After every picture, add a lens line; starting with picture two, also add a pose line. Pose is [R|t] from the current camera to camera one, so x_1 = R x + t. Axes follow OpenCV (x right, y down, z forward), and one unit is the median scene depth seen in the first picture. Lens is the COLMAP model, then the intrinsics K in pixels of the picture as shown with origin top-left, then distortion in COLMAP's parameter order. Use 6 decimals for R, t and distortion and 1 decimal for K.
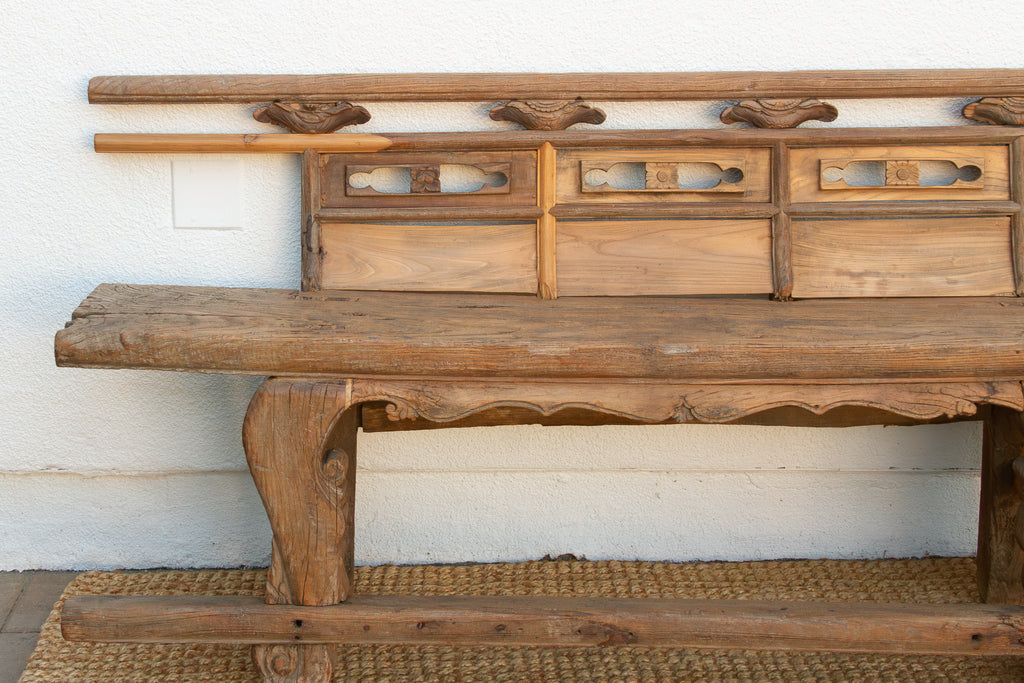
lens RADIAL K [[1820.8, 0, 509.1], [0, 1820.8, 269.5], [0, 0, 1]] dist [0.052354, 0.021469]
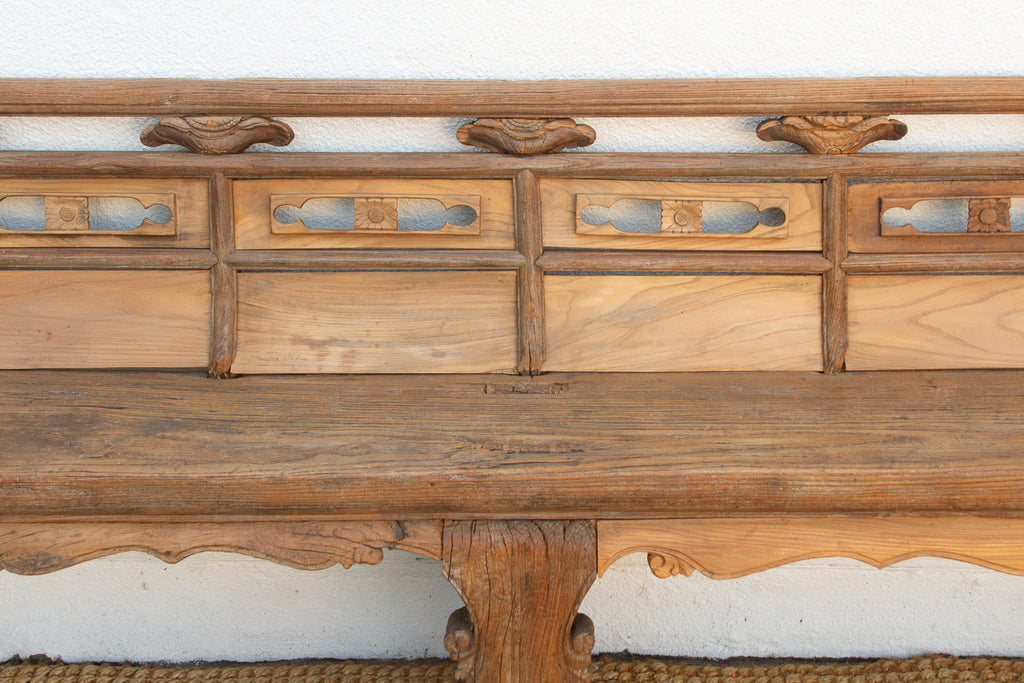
lens RADIAL K [[1624.8, 0, 570.5], [0, 1624.8, 282.9], [0, 0, 1]] dist [0.097913, -0.054734]
pose [[0.999949, 0.007967, 0.006134, 0.323055], [-0.008472, 0.996154, 0.087213, -0.092970], [-0.005415, -0.087260, 0.996171, 0.338315]]
